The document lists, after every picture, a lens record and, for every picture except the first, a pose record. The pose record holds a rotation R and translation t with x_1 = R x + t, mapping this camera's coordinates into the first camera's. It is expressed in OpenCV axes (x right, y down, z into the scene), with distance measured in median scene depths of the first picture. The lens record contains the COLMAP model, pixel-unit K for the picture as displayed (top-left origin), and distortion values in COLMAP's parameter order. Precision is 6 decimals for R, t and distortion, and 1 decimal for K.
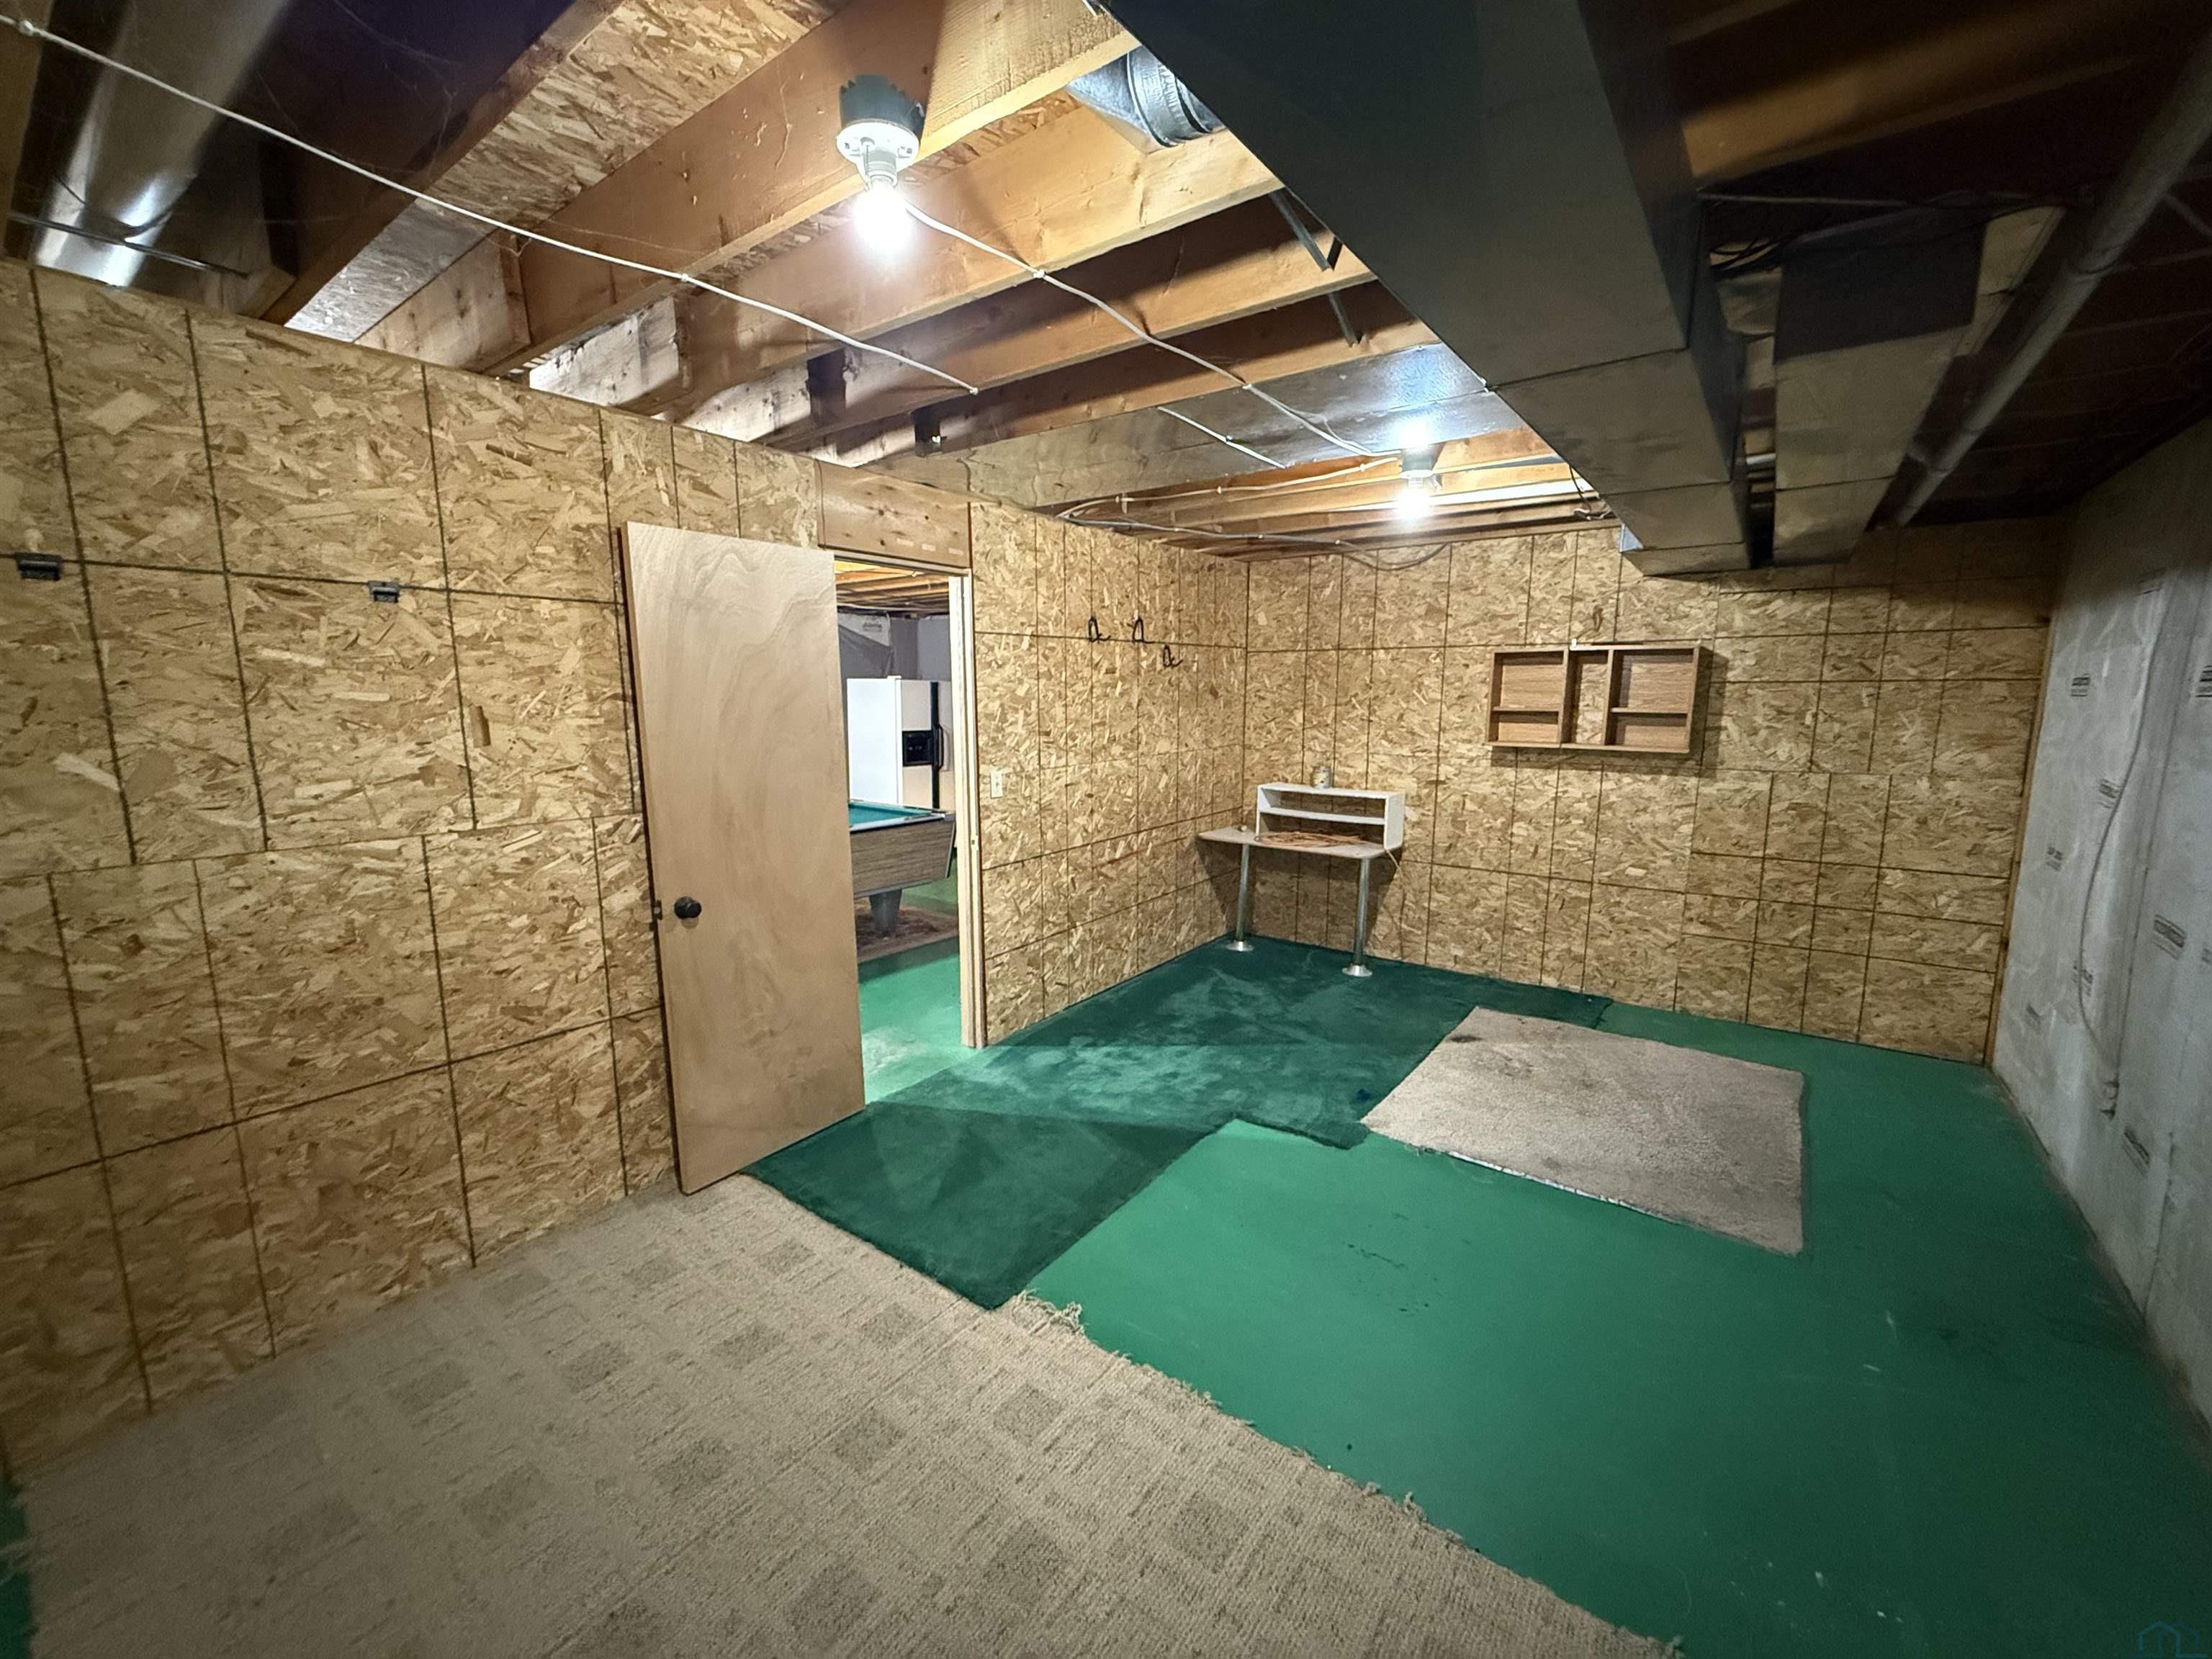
lens RADIAL K [[881.1, 0, 1114.9], [0, 881.1, 830.7], [0, 0, 1]] dist [-0.000231, -0.000525]
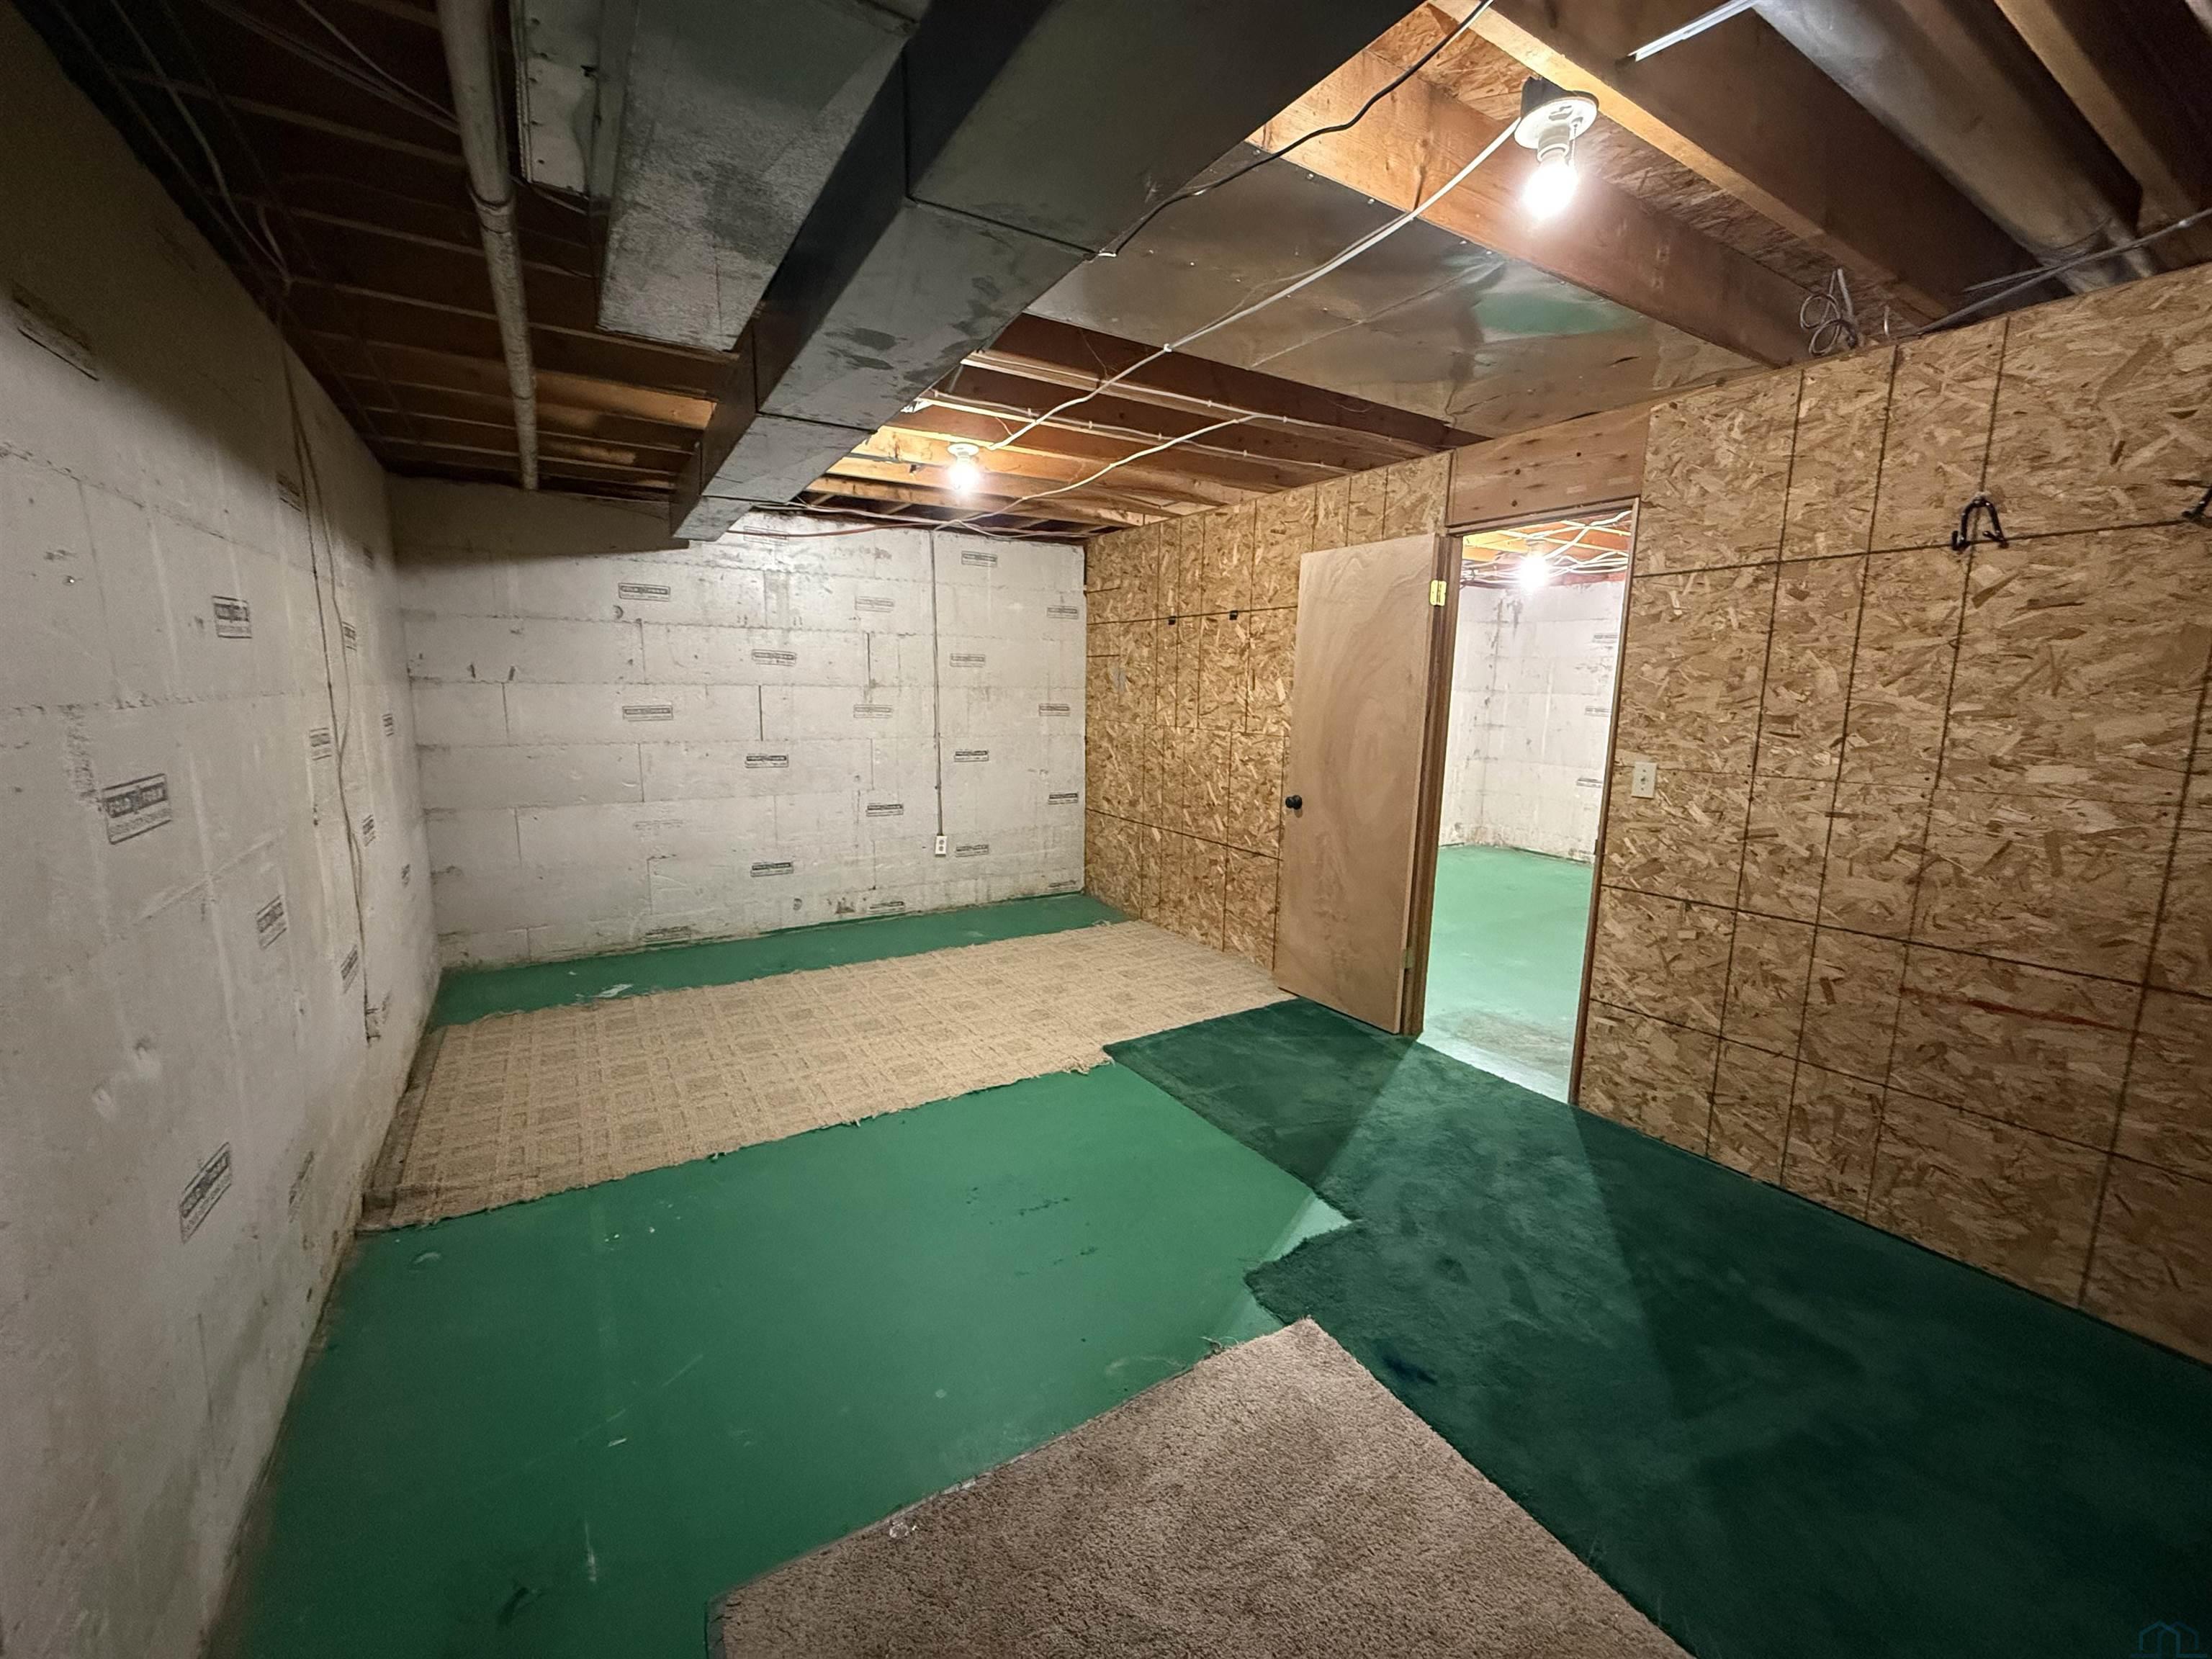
lens RADIAL K [[881.1, 0, 1109.3], [0, 881.1, 828.6], [0, 0, 1]] dist [-0.000231, -0.000525]
pose [[-0.367612, 0.145330, -0.918554, 0.865107], [-0.160216, 0.963049, 0.216490, -0.121452], [0.916075, 0.226751, -0.330744, 1.010649]]
